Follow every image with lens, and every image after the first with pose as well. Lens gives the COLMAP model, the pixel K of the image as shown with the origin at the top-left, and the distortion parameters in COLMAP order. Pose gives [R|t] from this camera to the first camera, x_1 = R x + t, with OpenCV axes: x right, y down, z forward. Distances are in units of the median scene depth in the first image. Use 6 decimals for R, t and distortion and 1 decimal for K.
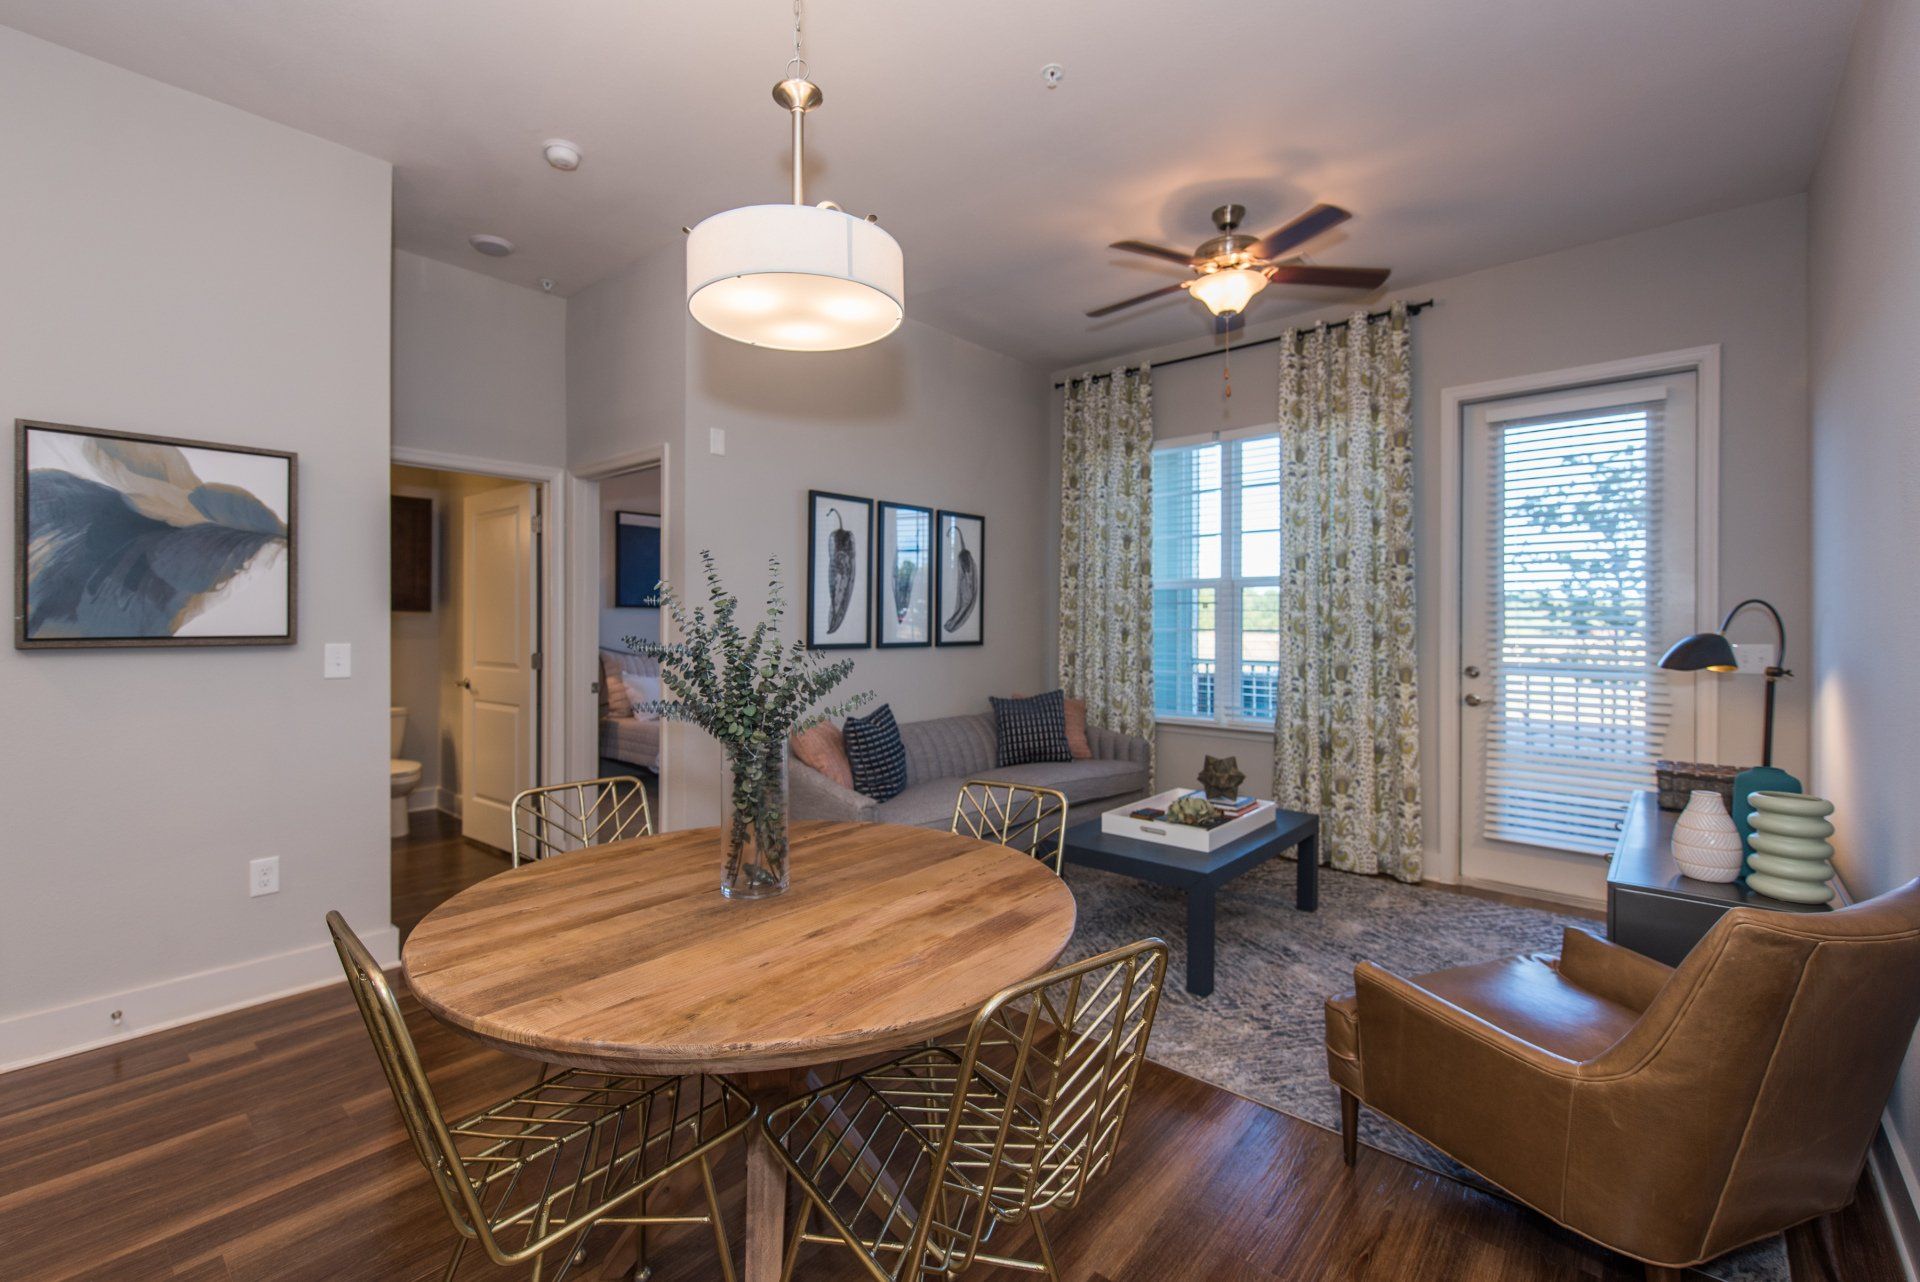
lens RADIAL K [[822.6, 0, 950.6], [0, 822.6, 625.0], [0, 0, 1]] dist [0.000961, -0.000601]
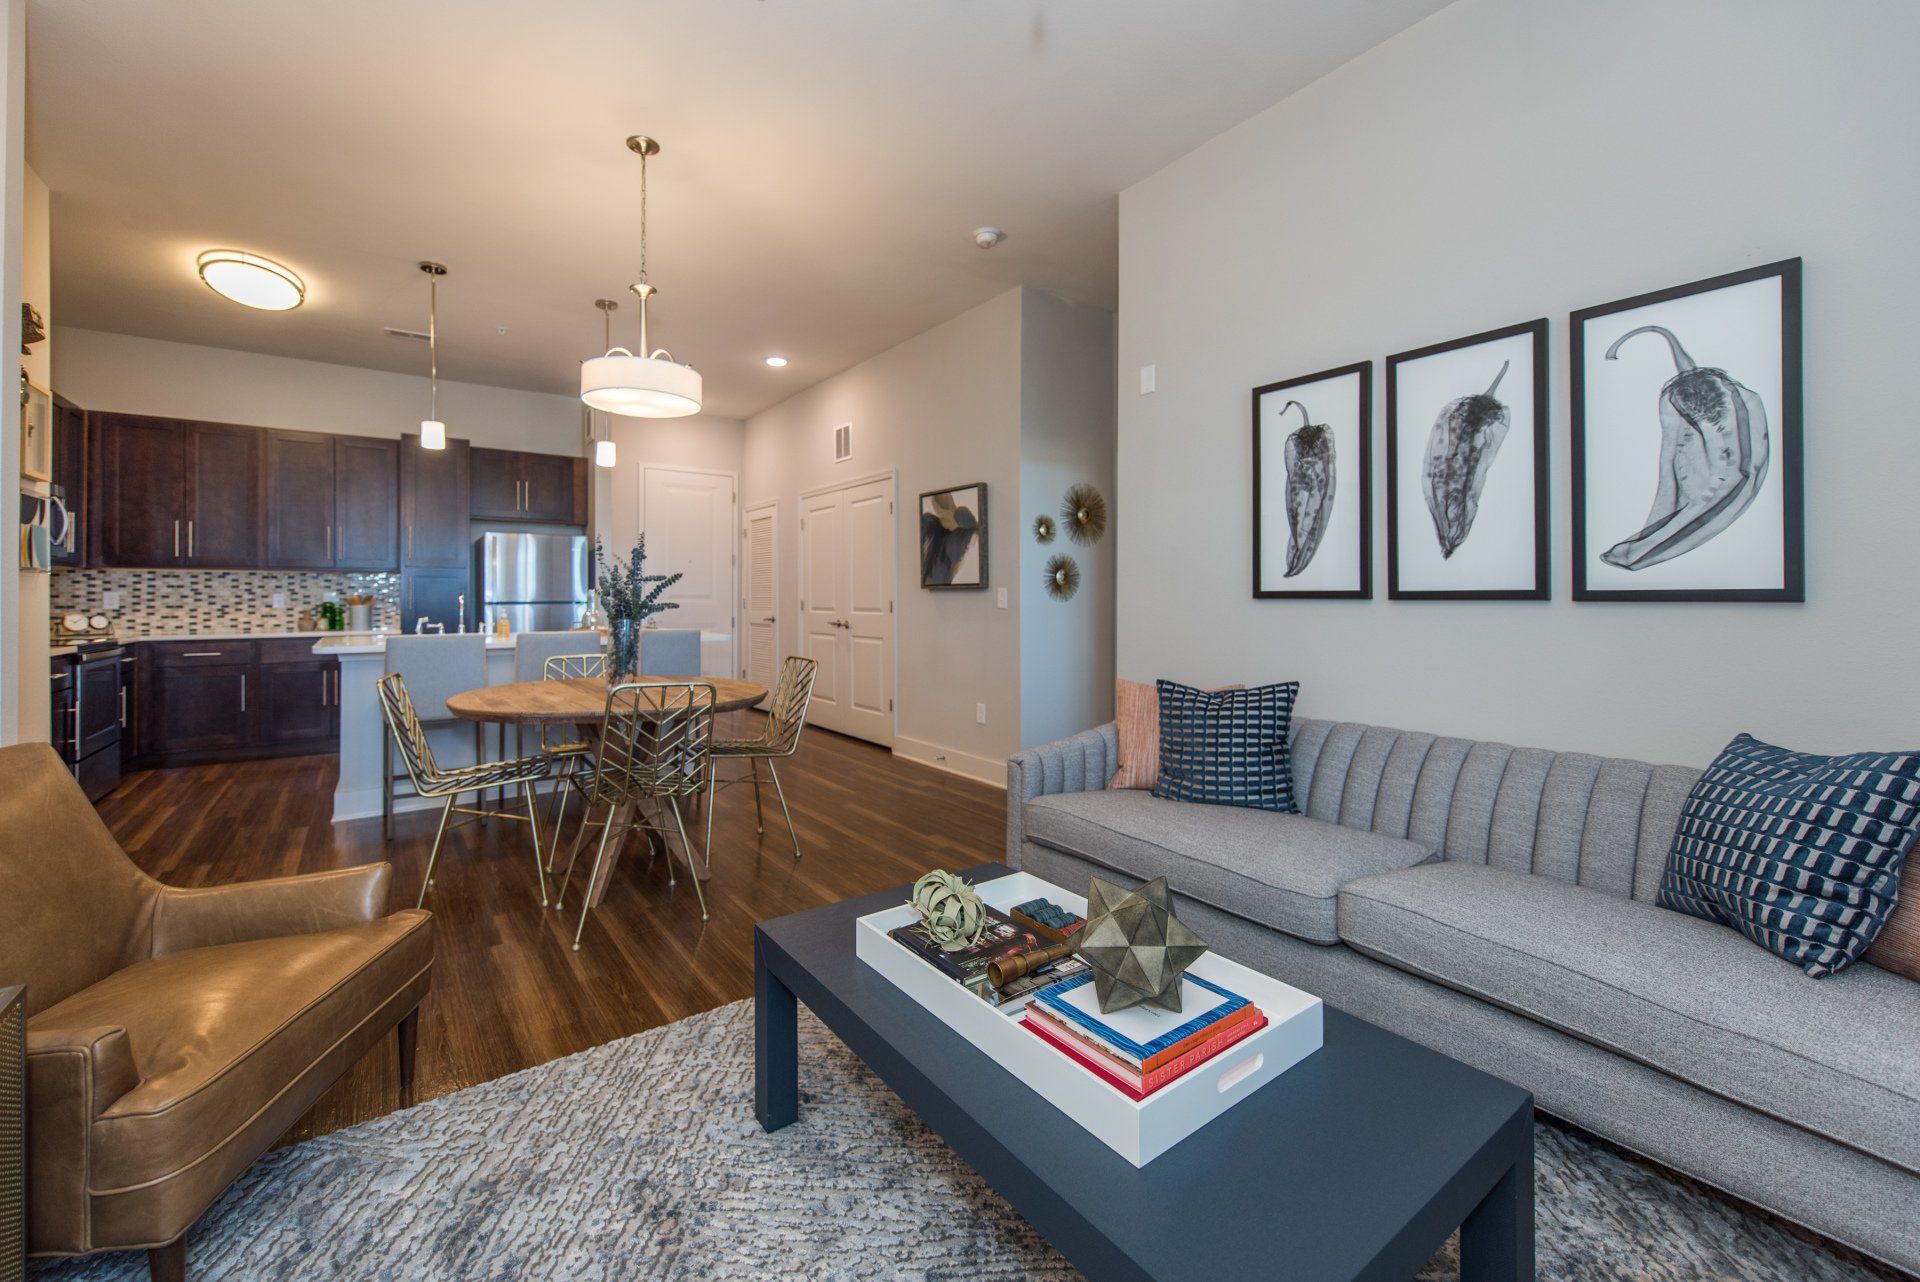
lens RADIAL K [[773.1, 0, 962.0], [0, 773.1, 593.8], [0, 0, 1]] dist [0.001067, 0.000204]
pose [[-0.209737, -0.007370, -0.977730, 0.593683], [-0.003875, 0.999970, -0.006706, 0.032156], [0.977750, 0.002382, -0.209759, 0.895538]]
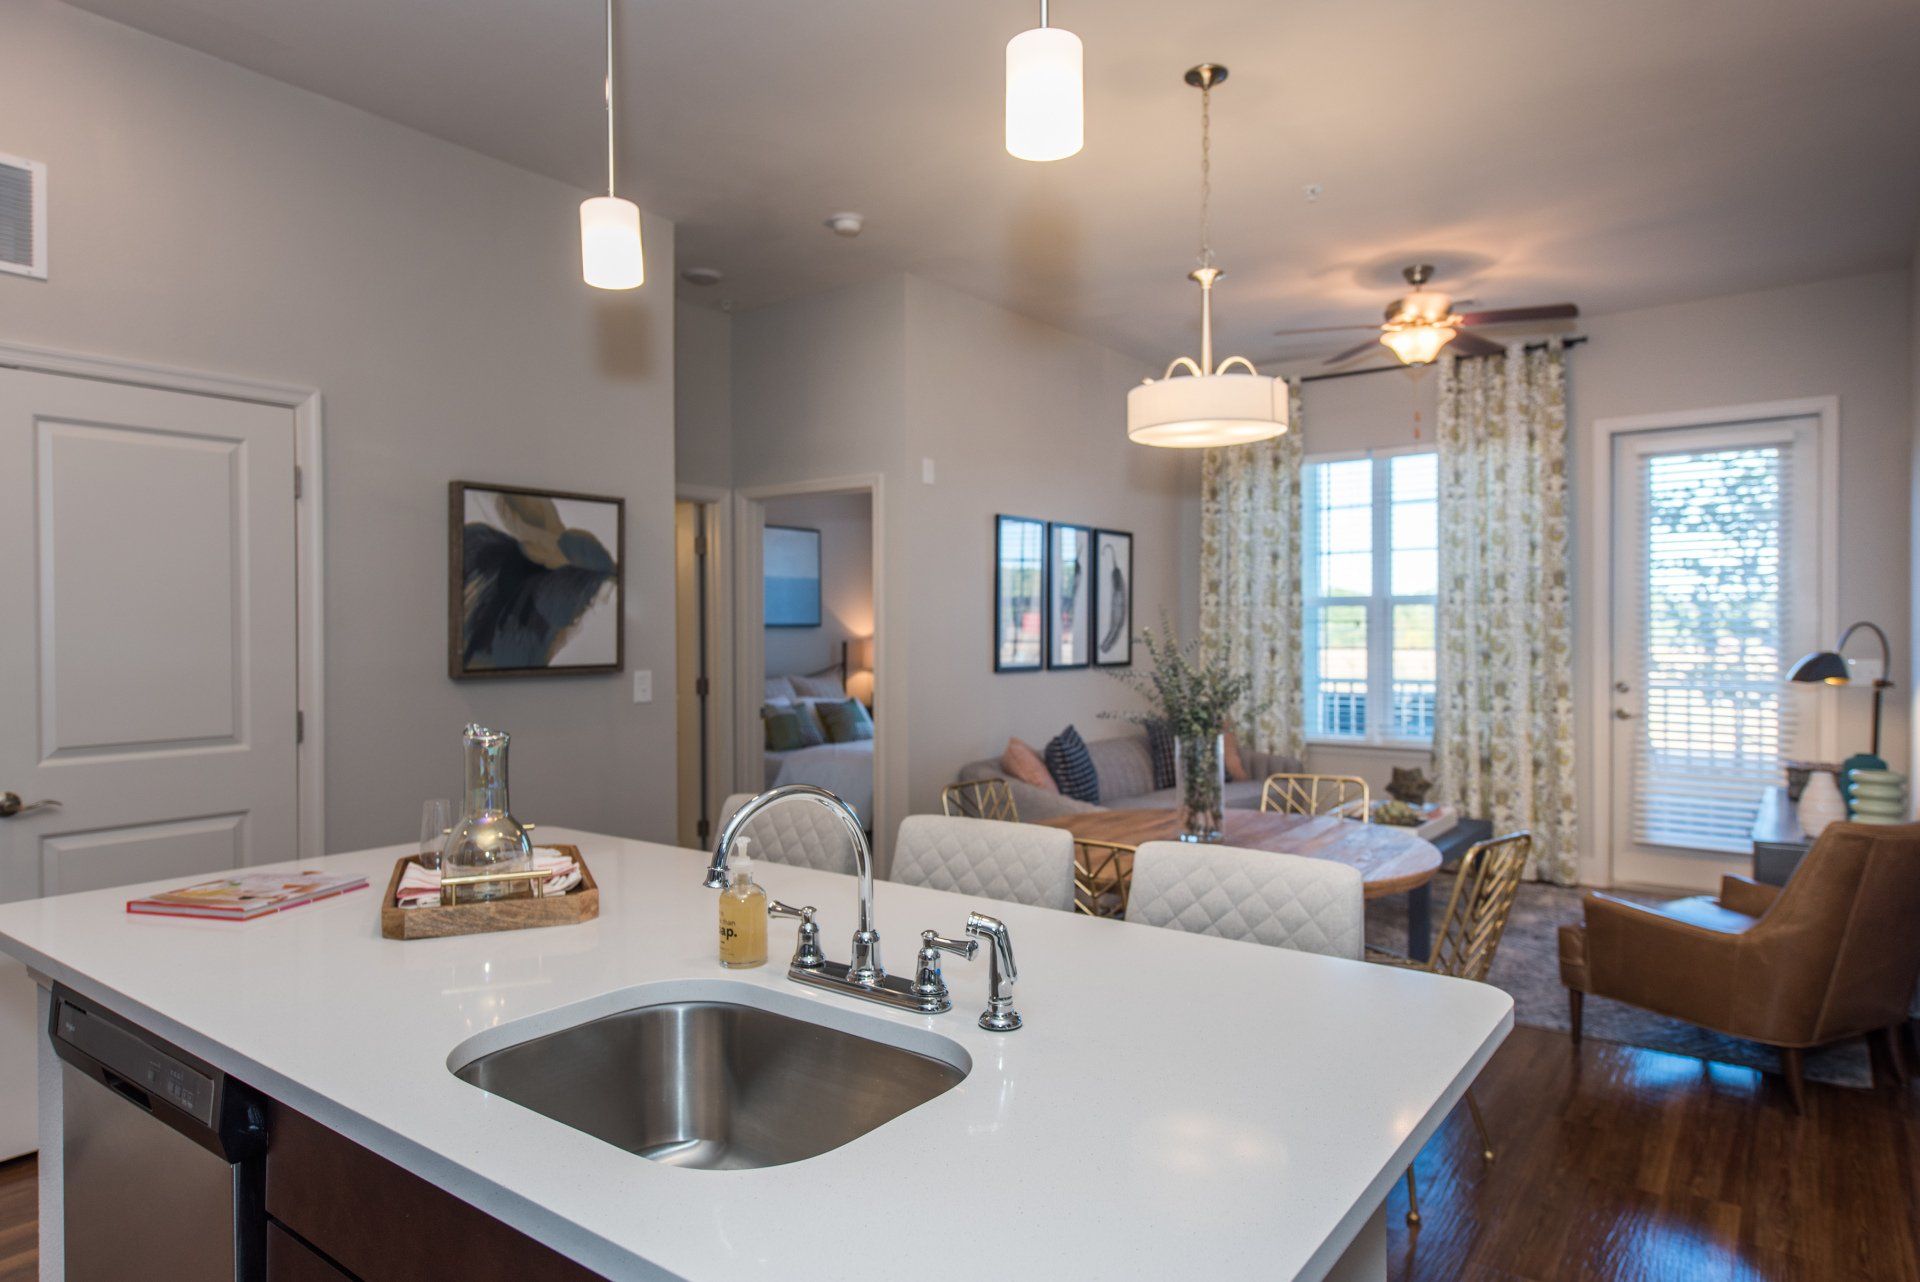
lens RADIAL K [[1128.1, 0, 958.6], [0, 1128.1, 644.0], [0, 0, 1]] dist [0.002151, 0.000164]
pose [[0.996915, -0.007705, 0.078115, -0.315862], [0.007083, 0.999941, 0.008228, -0.015939], [-0.078174, -0.007649, 0.996910, -0.364721]]
